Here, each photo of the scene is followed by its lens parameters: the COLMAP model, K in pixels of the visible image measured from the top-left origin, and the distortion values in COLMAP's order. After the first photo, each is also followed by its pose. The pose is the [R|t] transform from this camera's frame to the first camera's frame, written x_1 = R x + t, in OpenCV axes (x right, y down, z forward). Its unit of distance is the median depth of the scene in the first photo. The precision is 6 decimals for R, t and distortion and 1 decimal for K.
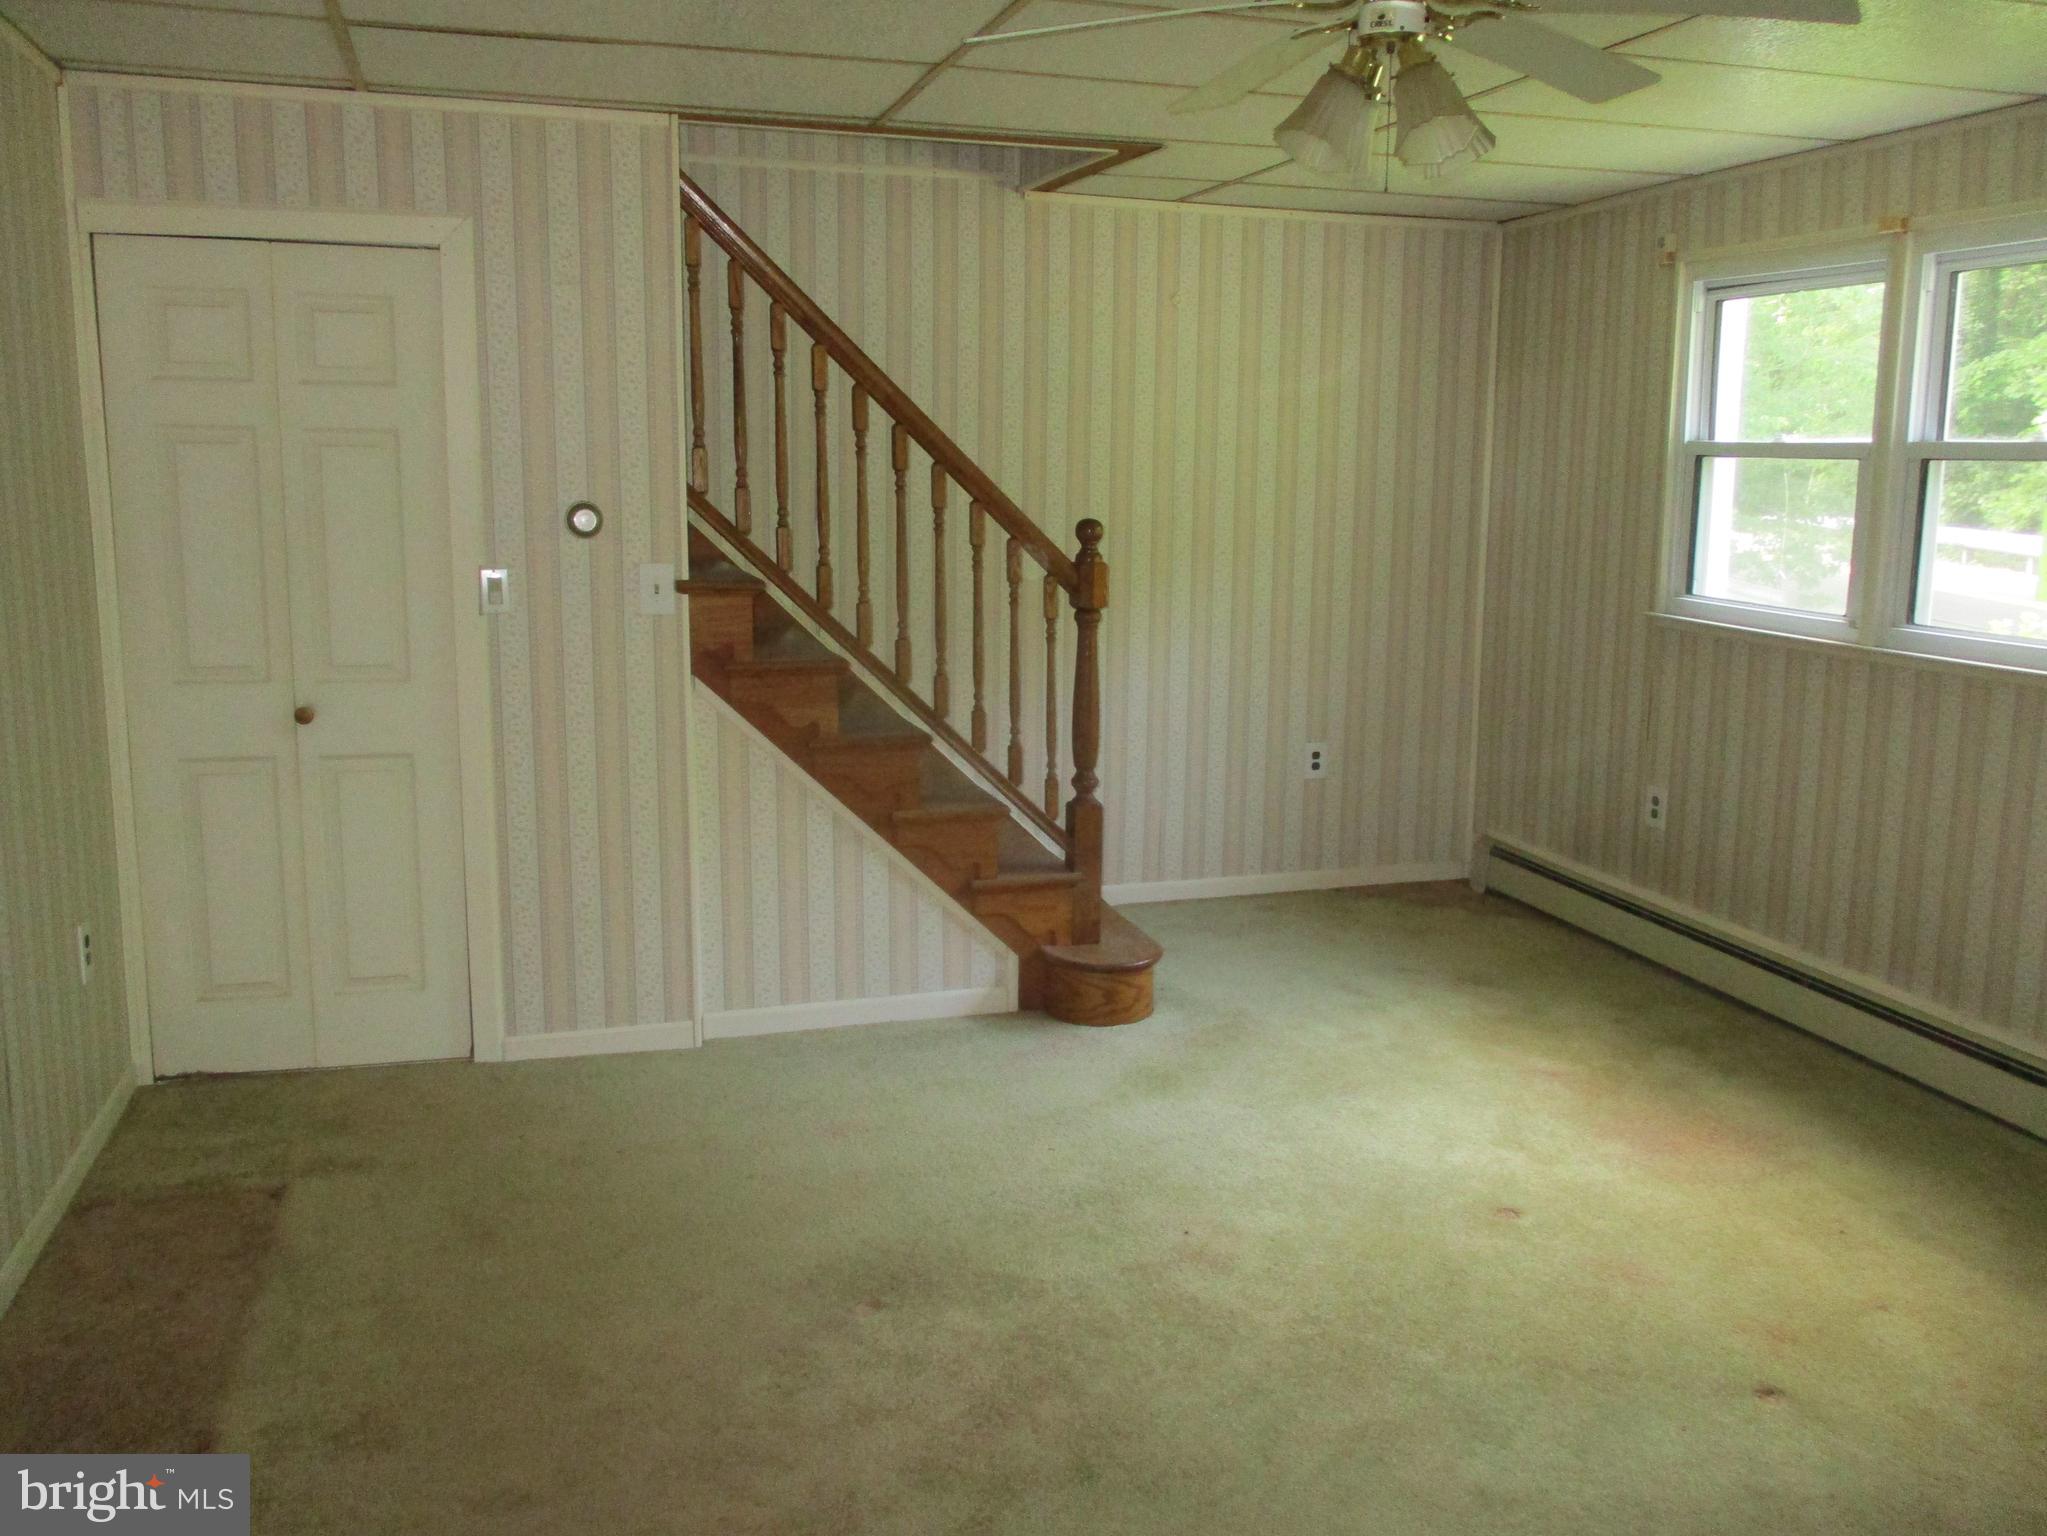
lens RADIAL K [[1716.1, 0, 1012.4], [0, 1716.1, 763.9], [0, 0, 1]] dist [-0.016698, -0.007256]
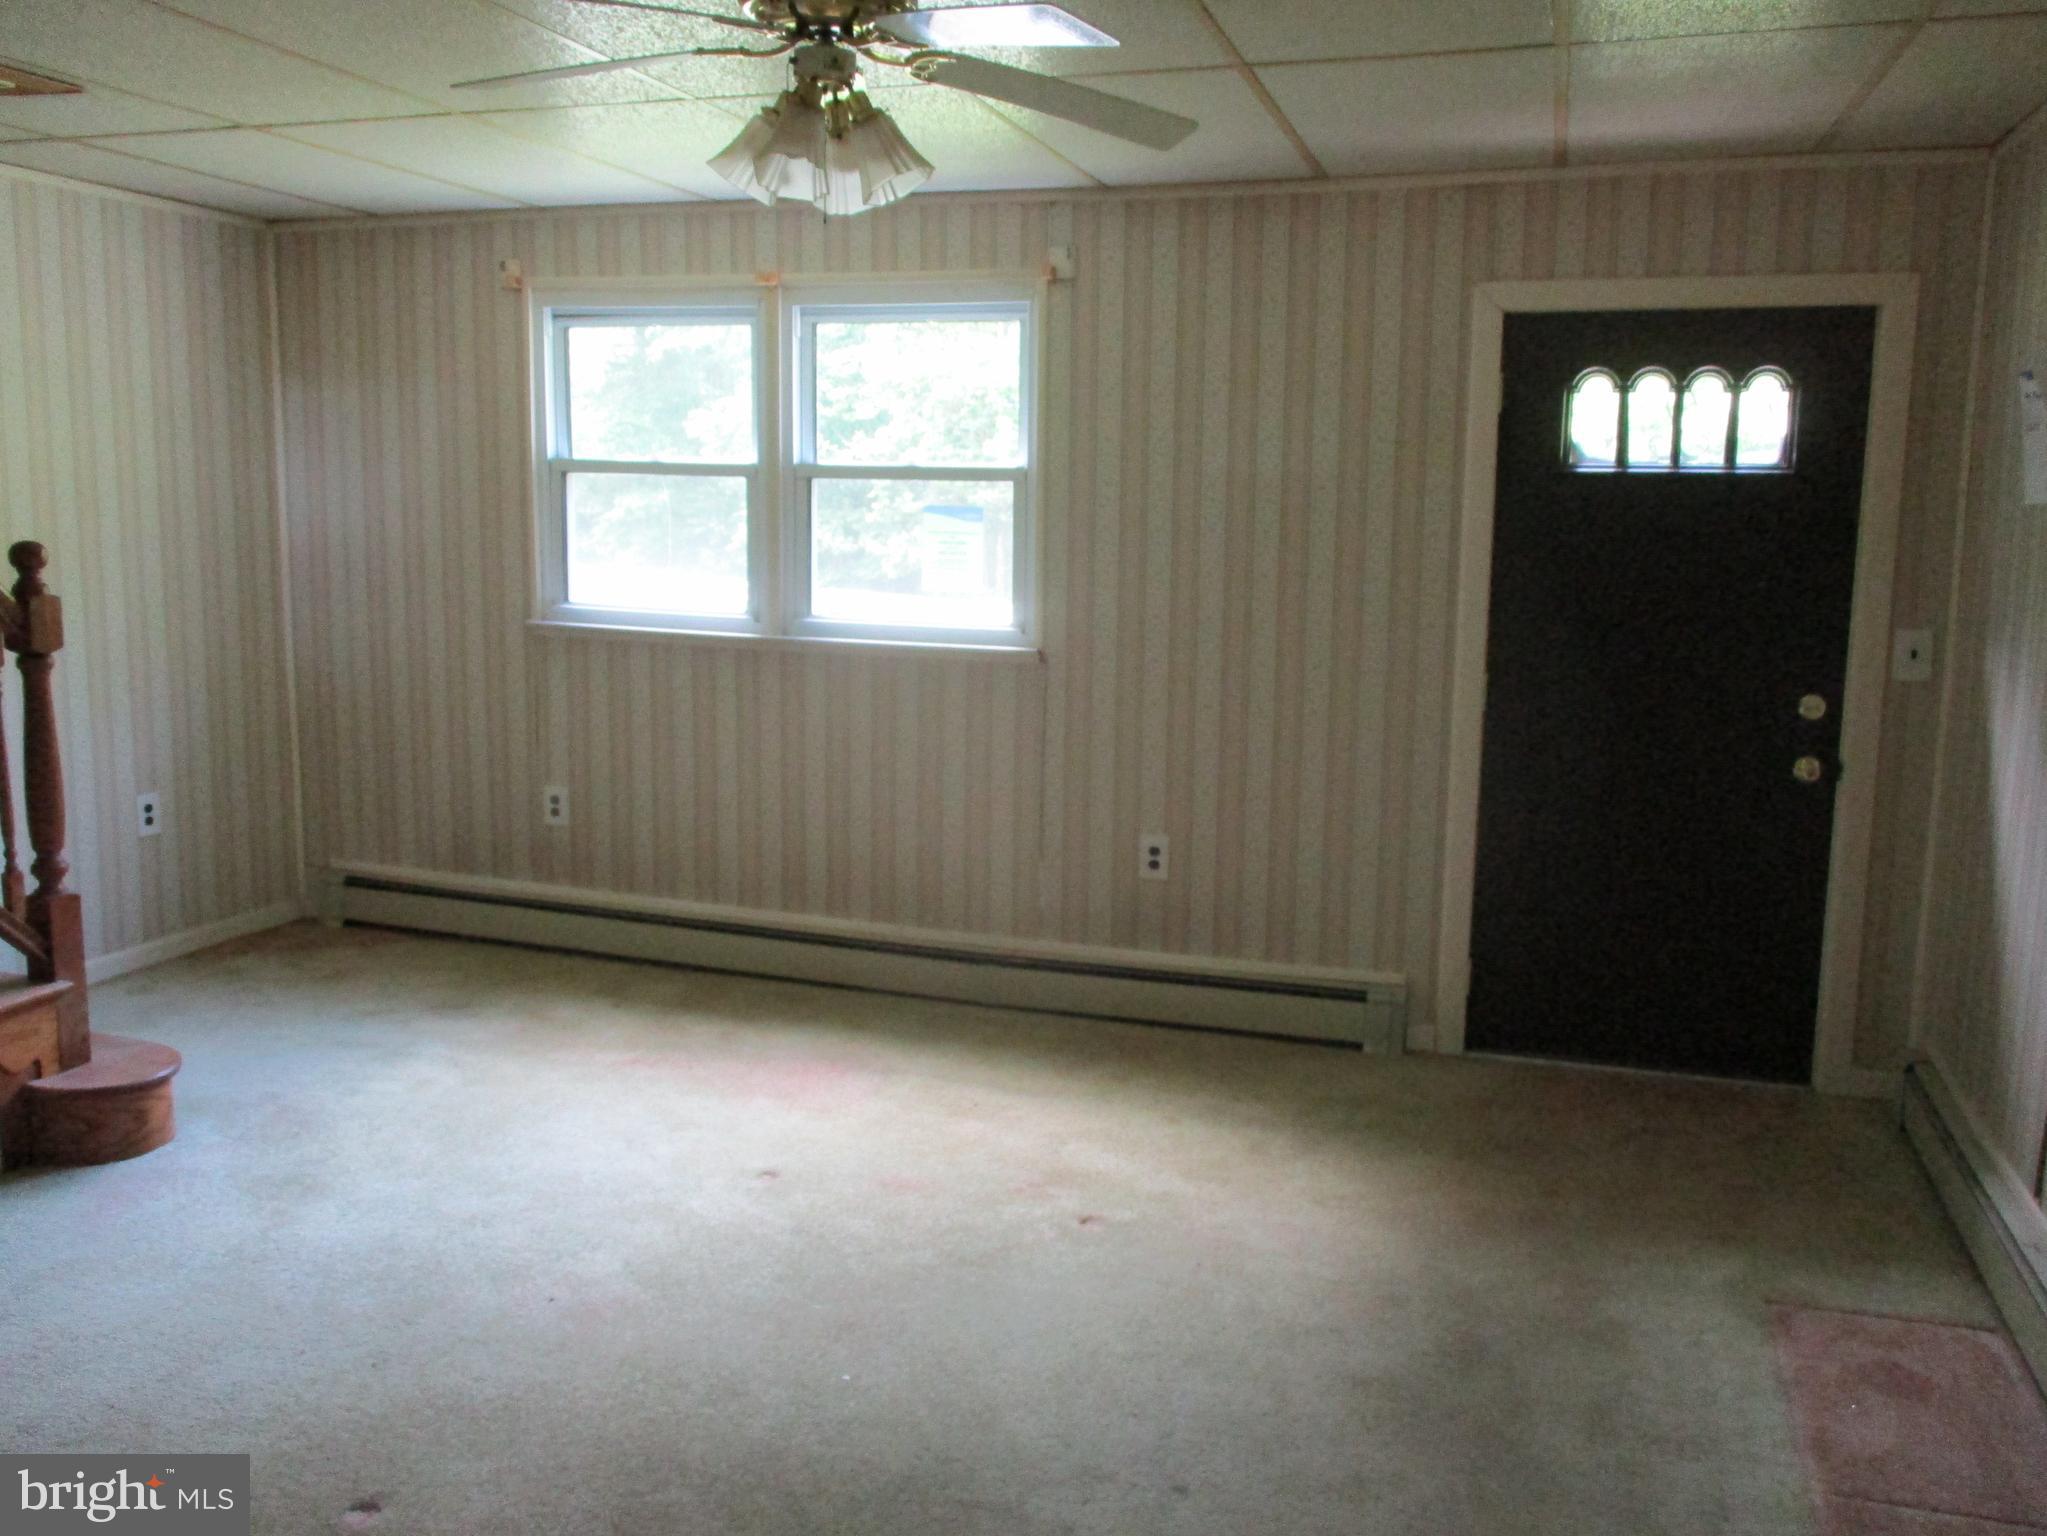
lens RADIAL K [[1716.1, 0, 1012.4], [0, 1716.1, 763.9], [0, 0, 1]] dist [-0.016698, -0.007256]
pose [[0.578453, -0.118425, 0.807073, -0.333025], [0.127931, 0.990332, 0.053624, -0.022317], [-0.805621, 0.072231, 0.588011, 0.167659]]
